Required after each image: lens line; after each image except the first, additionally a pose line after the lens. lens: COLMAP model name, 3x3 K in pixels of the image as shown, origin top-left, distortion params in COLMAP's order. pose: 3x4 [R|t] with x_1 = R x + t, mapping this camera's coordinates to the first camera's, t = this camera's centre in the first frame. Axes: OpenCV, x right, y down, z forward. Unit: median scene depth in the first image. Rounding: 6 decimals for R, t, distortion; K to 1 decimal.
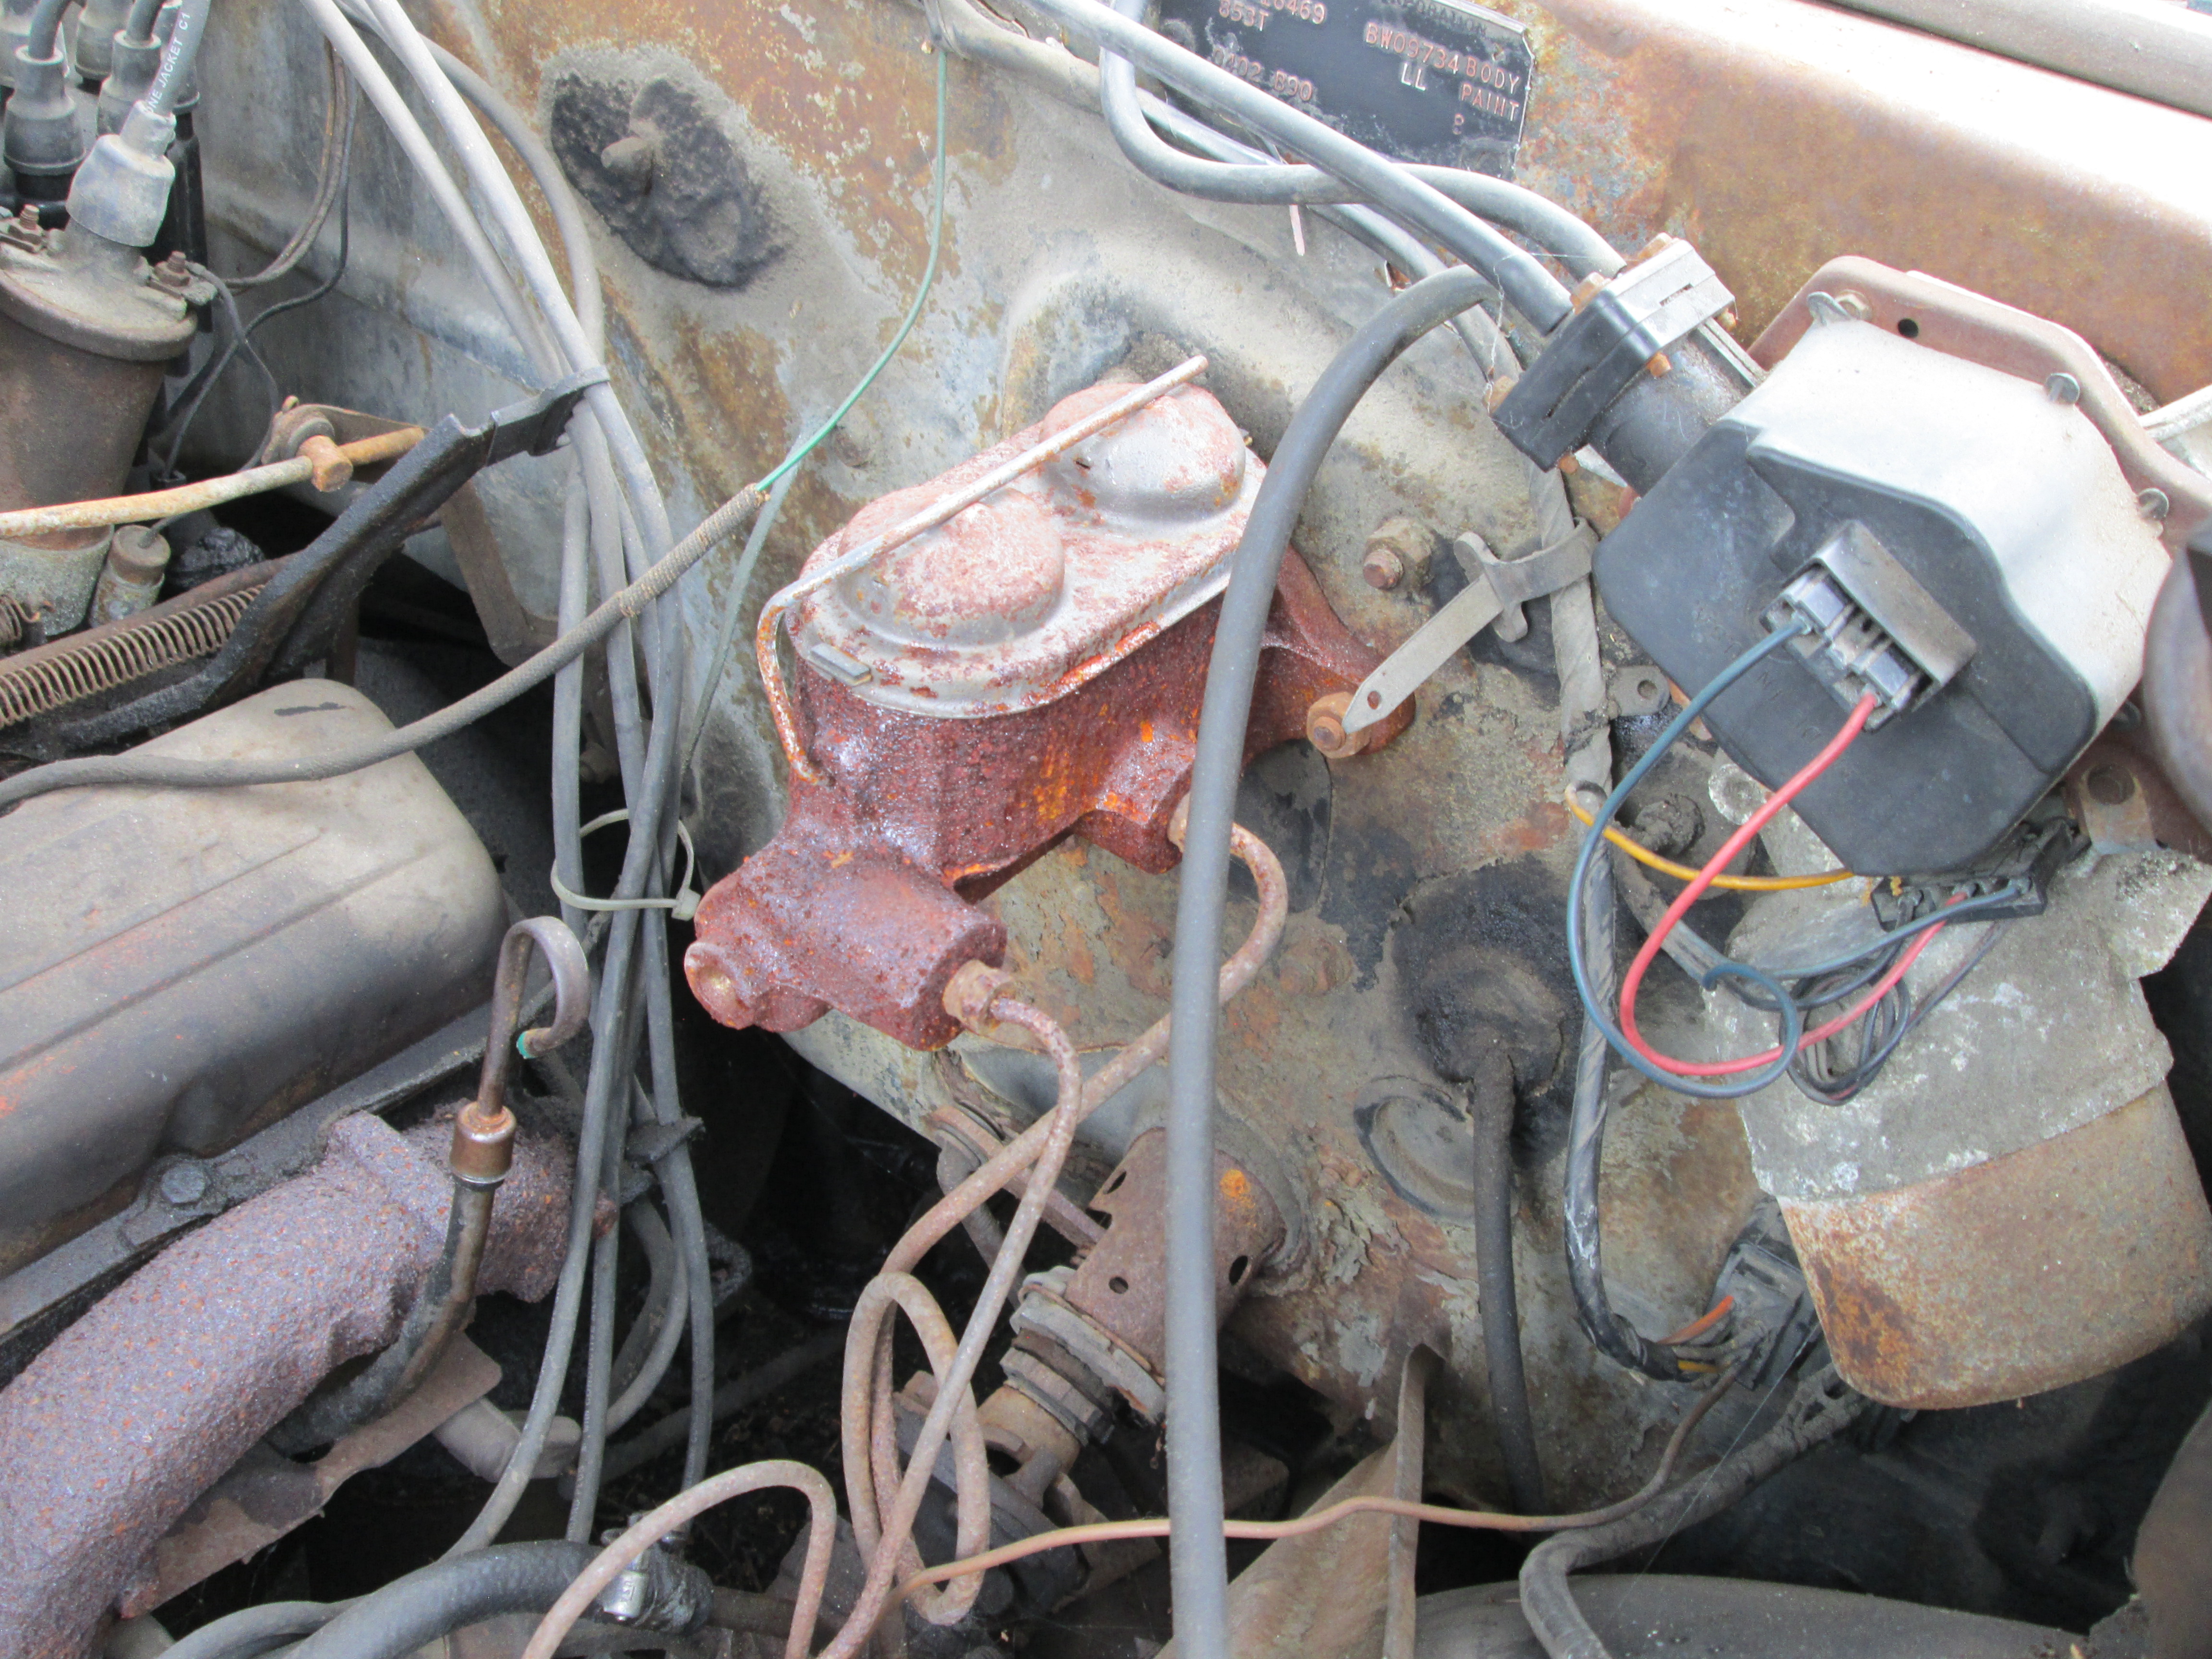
lens RADIAL K [[2464.6, 0, 1108.8], [0, 2464.6, 818.9], [0, 0, 1]] dist [-0.096555, 0.020122]
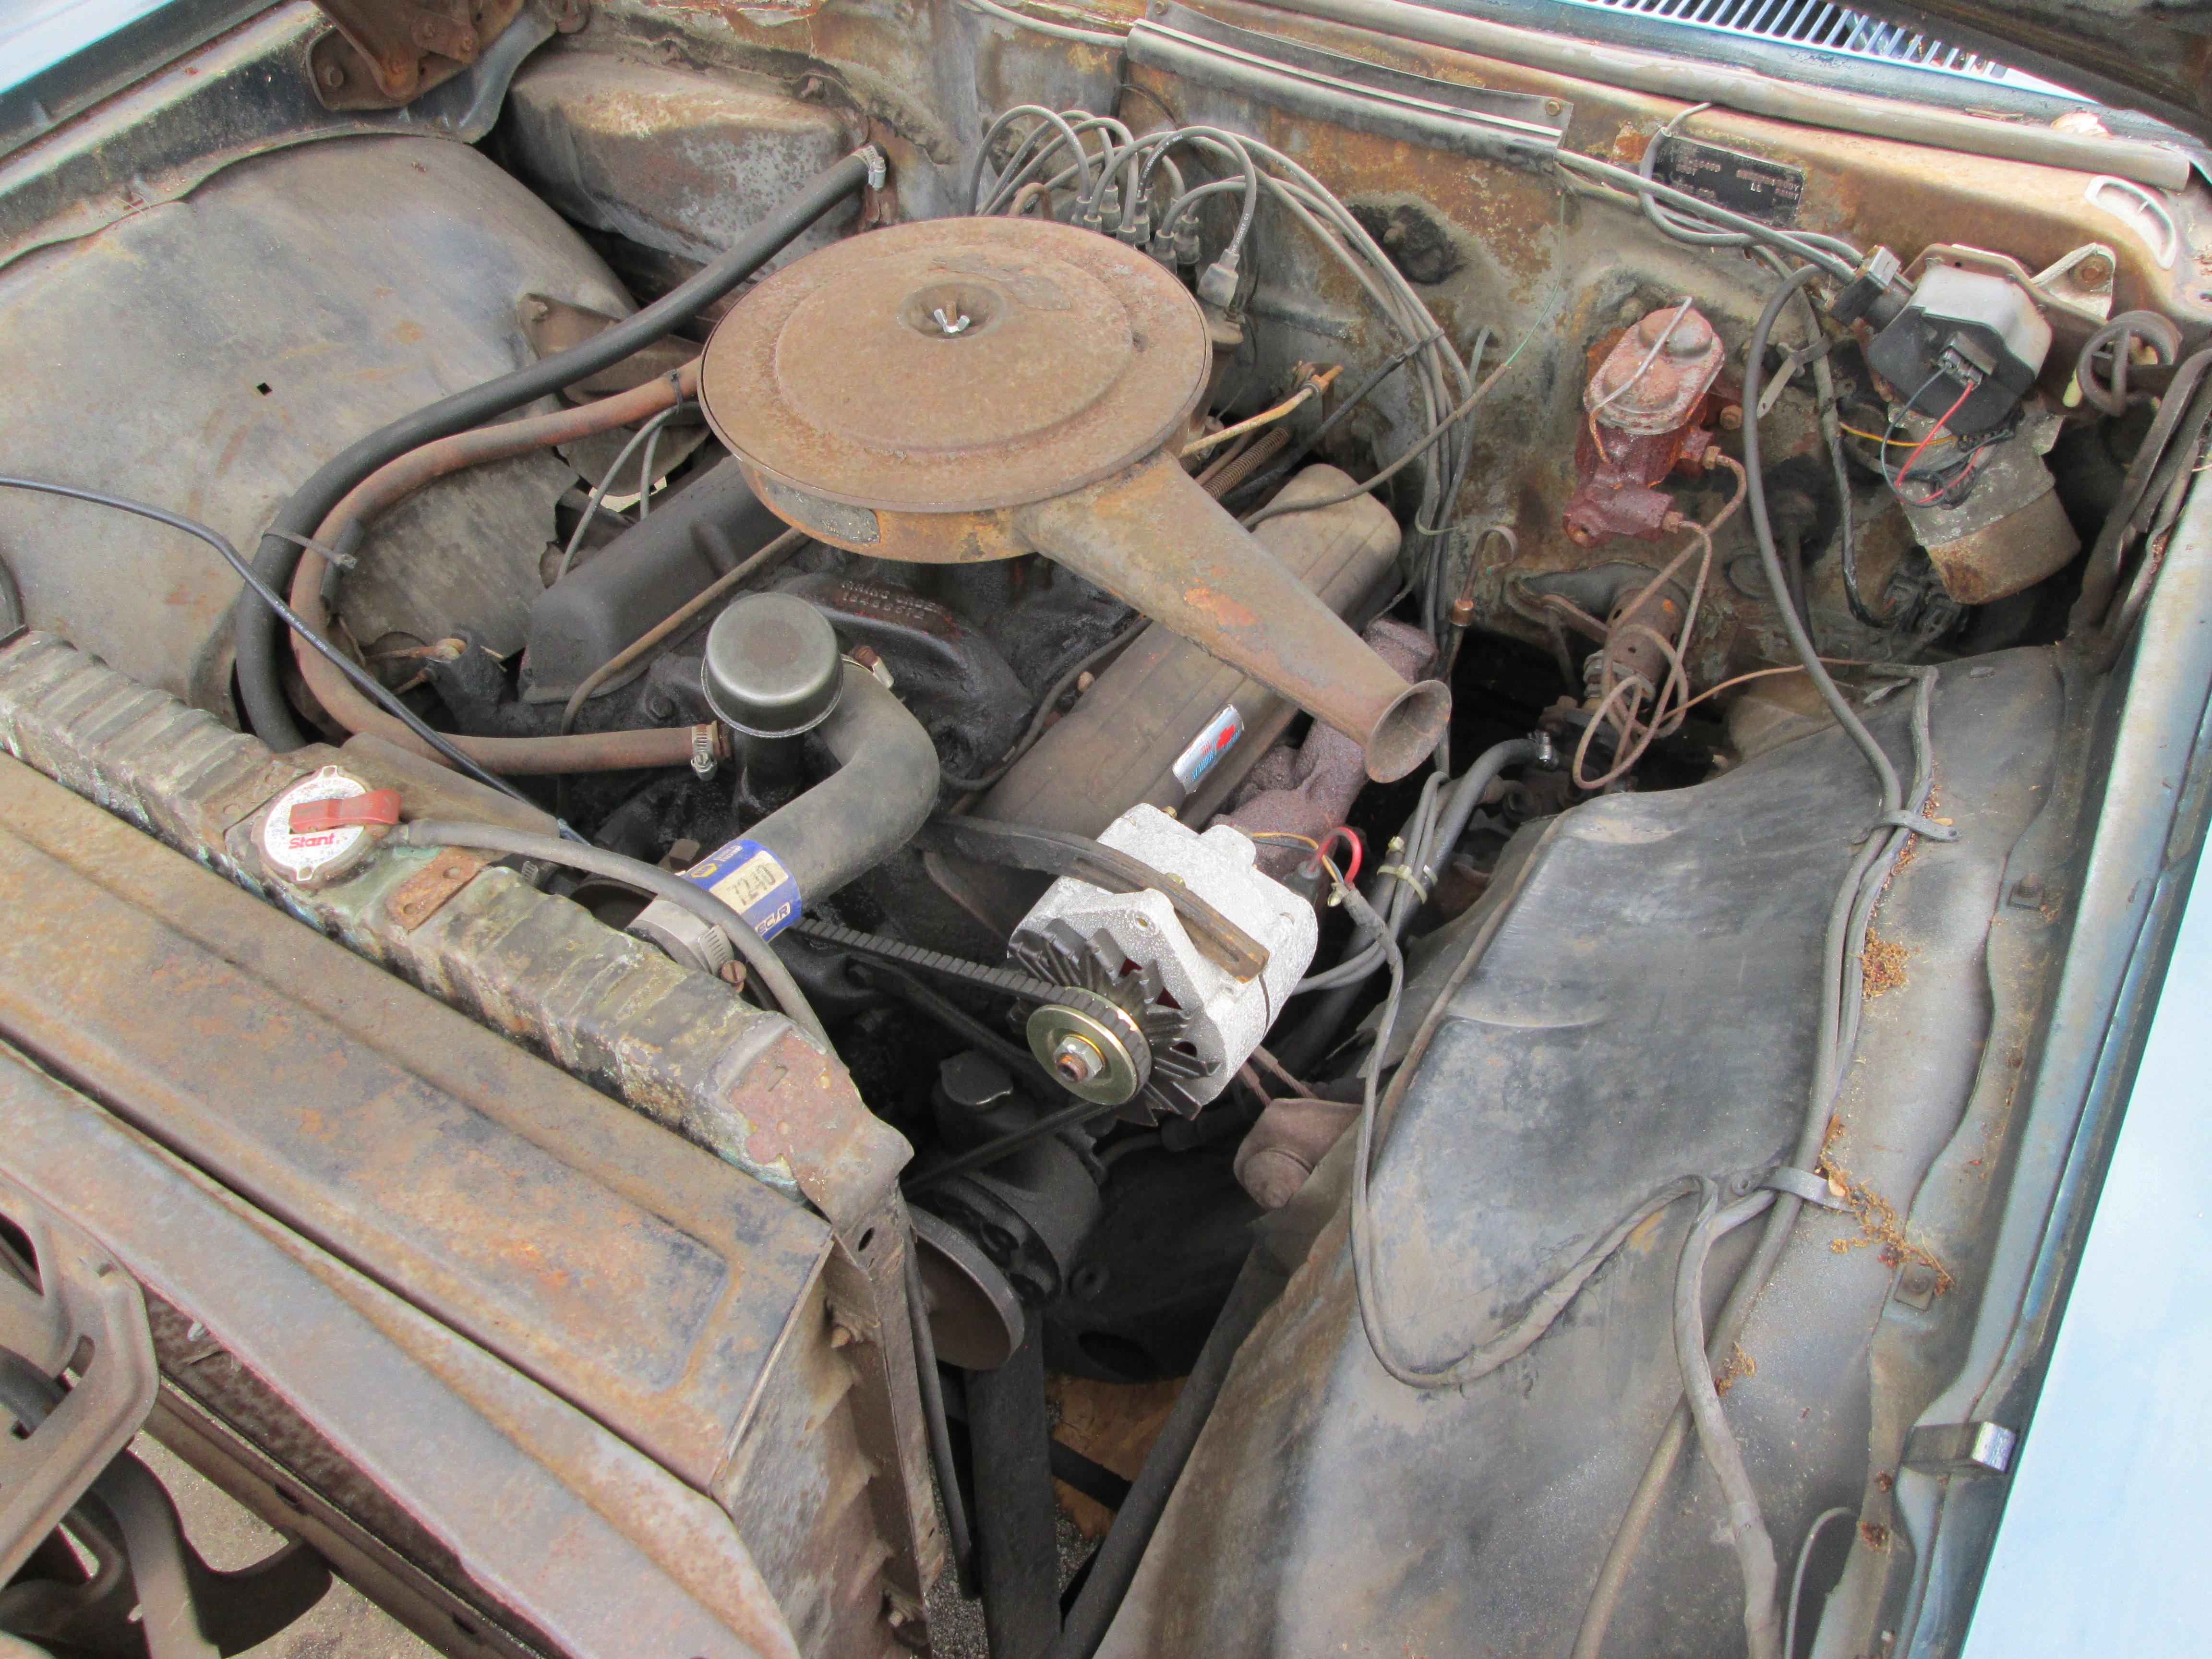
lens RADIAL K [[1862.3, 0, 1103.5], [0, 1862.3, 806.1], [0, 0, 1]] dist [-0.031817, 0.007657]
pose [[0.986174, -0.165173, -0.013375, -0.604234], [0.165332, 0.975218, 0.147021, -0.032105], [-0.011241, -0.147200, 0.989043, -1.049846]]
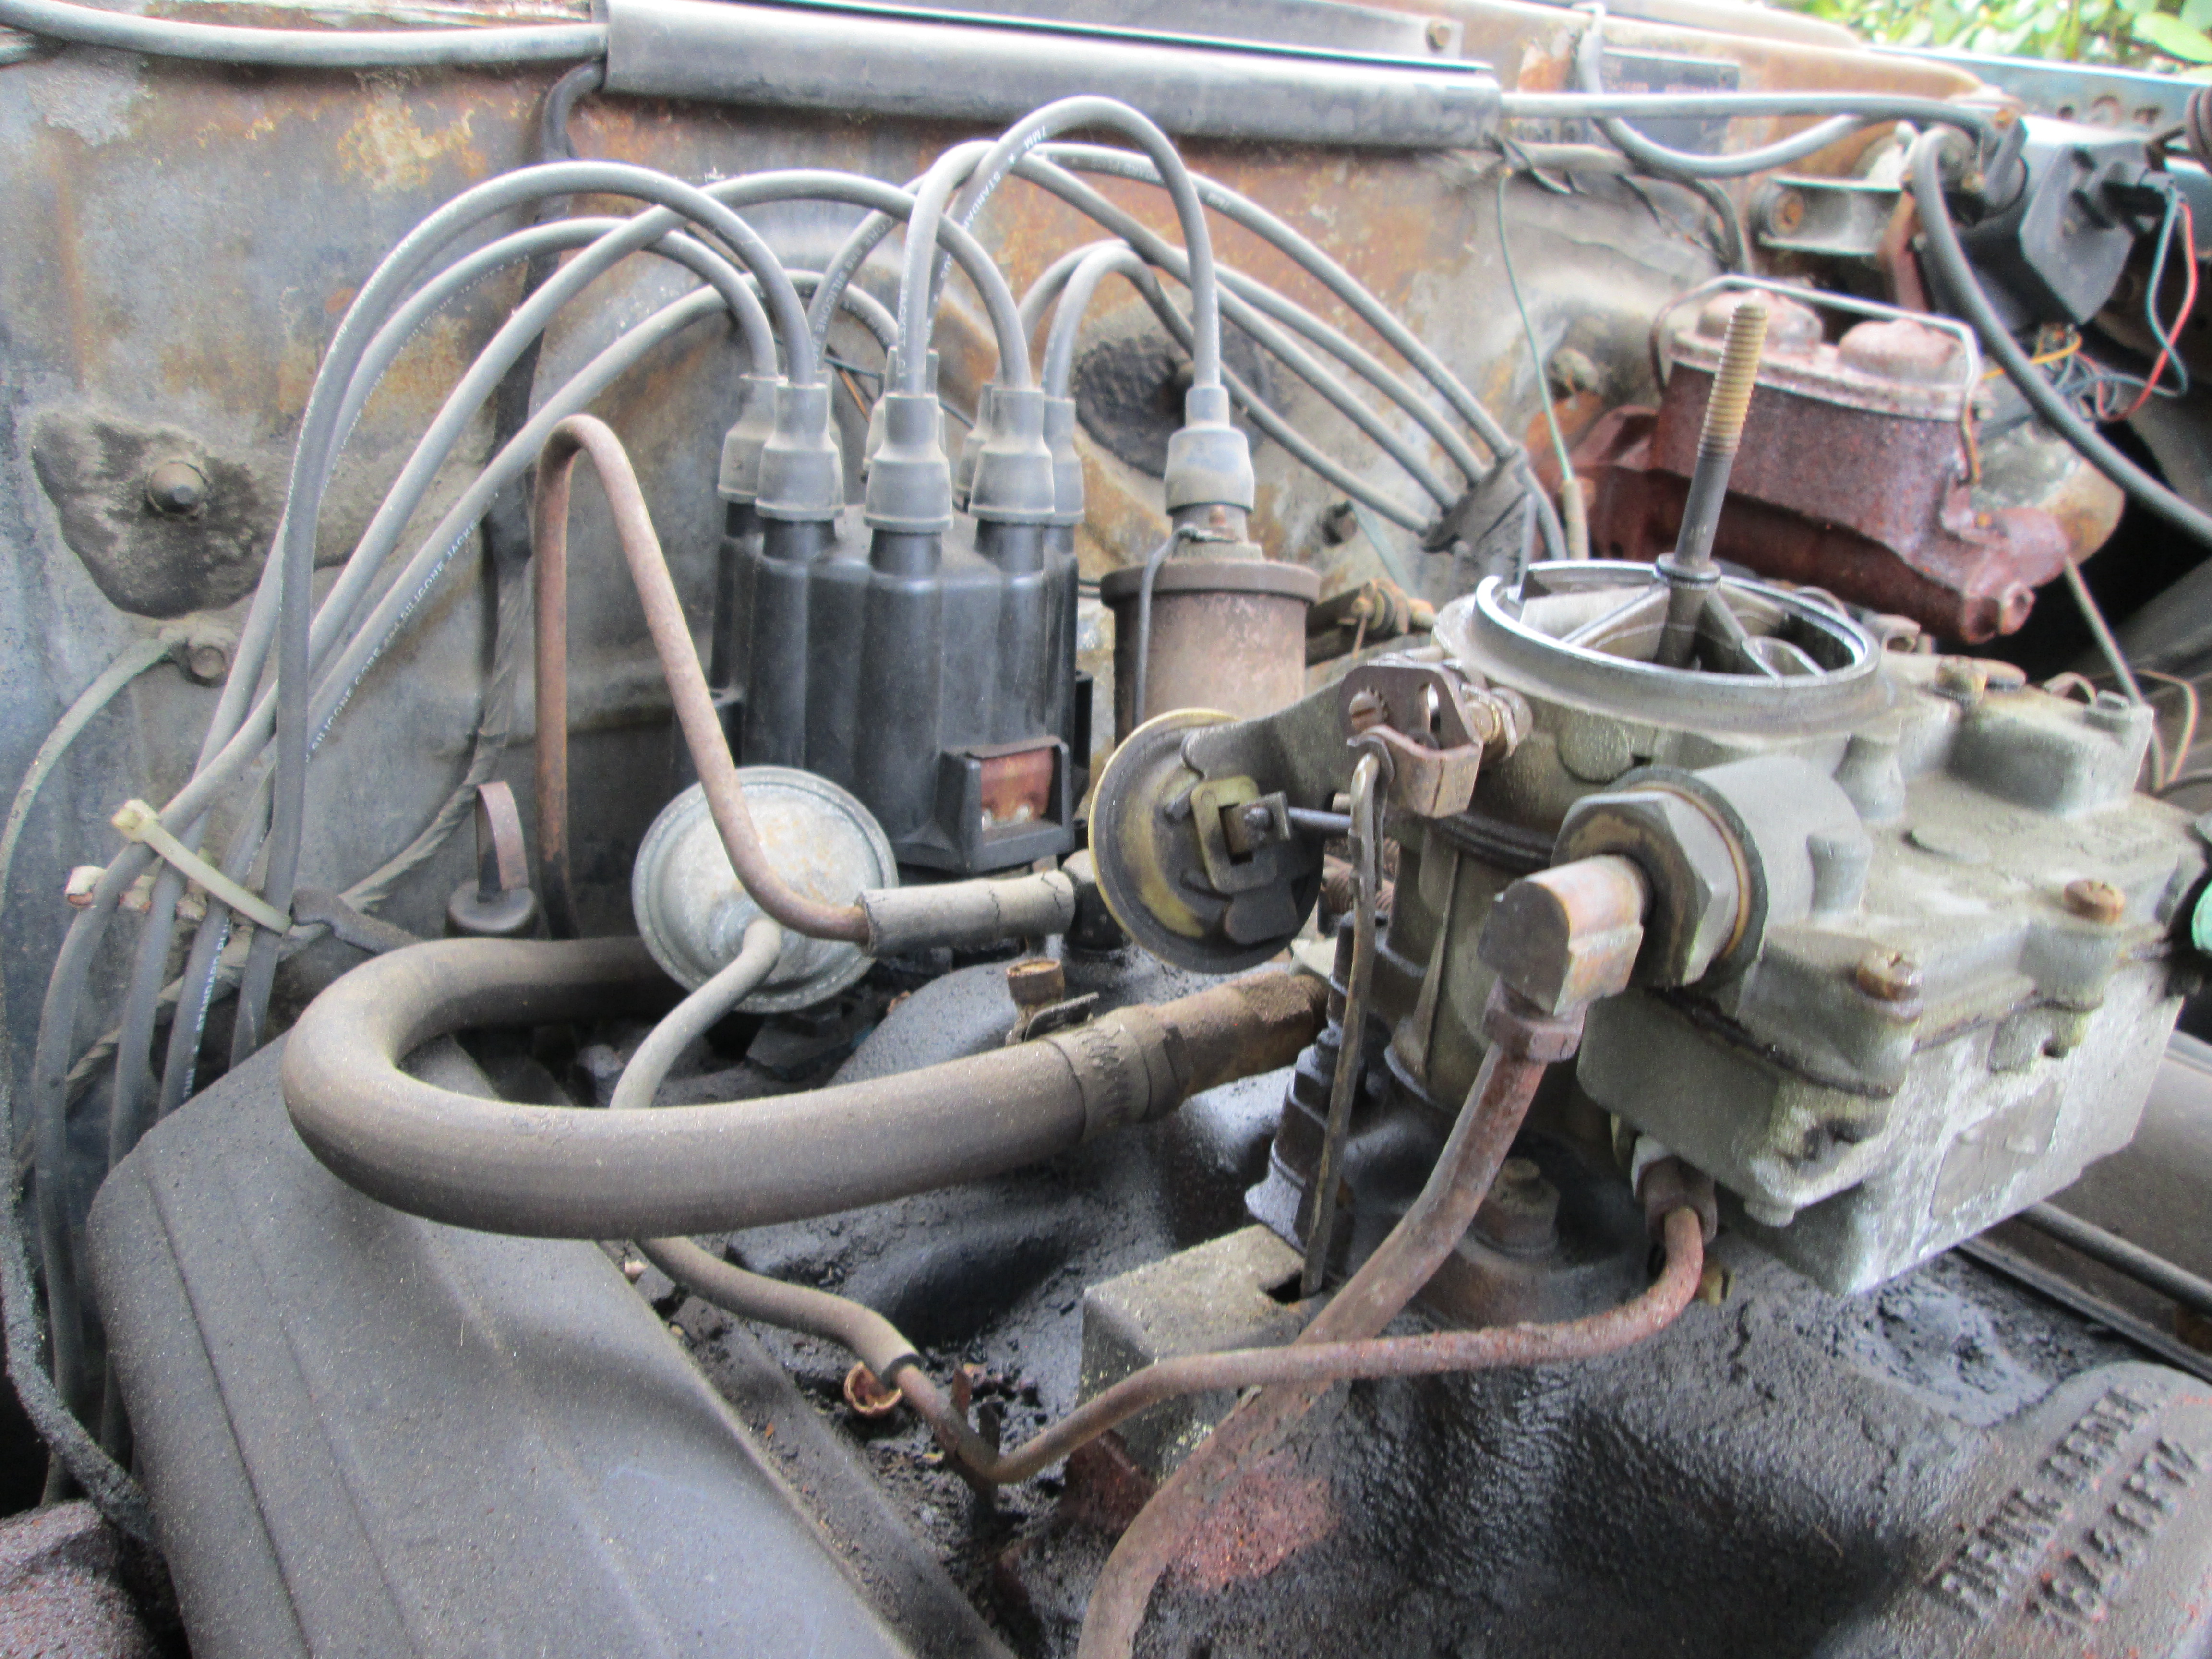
lens RADIAL K [[1847.1, 0, 1116.8], [0, 1847.1, 825.4], [0, 0, 1]] dist [-0.052224, 0.027916]
pose [[0.313397, -0.454112, 0.834005, -1.165844], [0.551192, 0.802153, 0.229646, -0.350805], [-0.773285, 0.387727, 0.501695, 0.705534]]
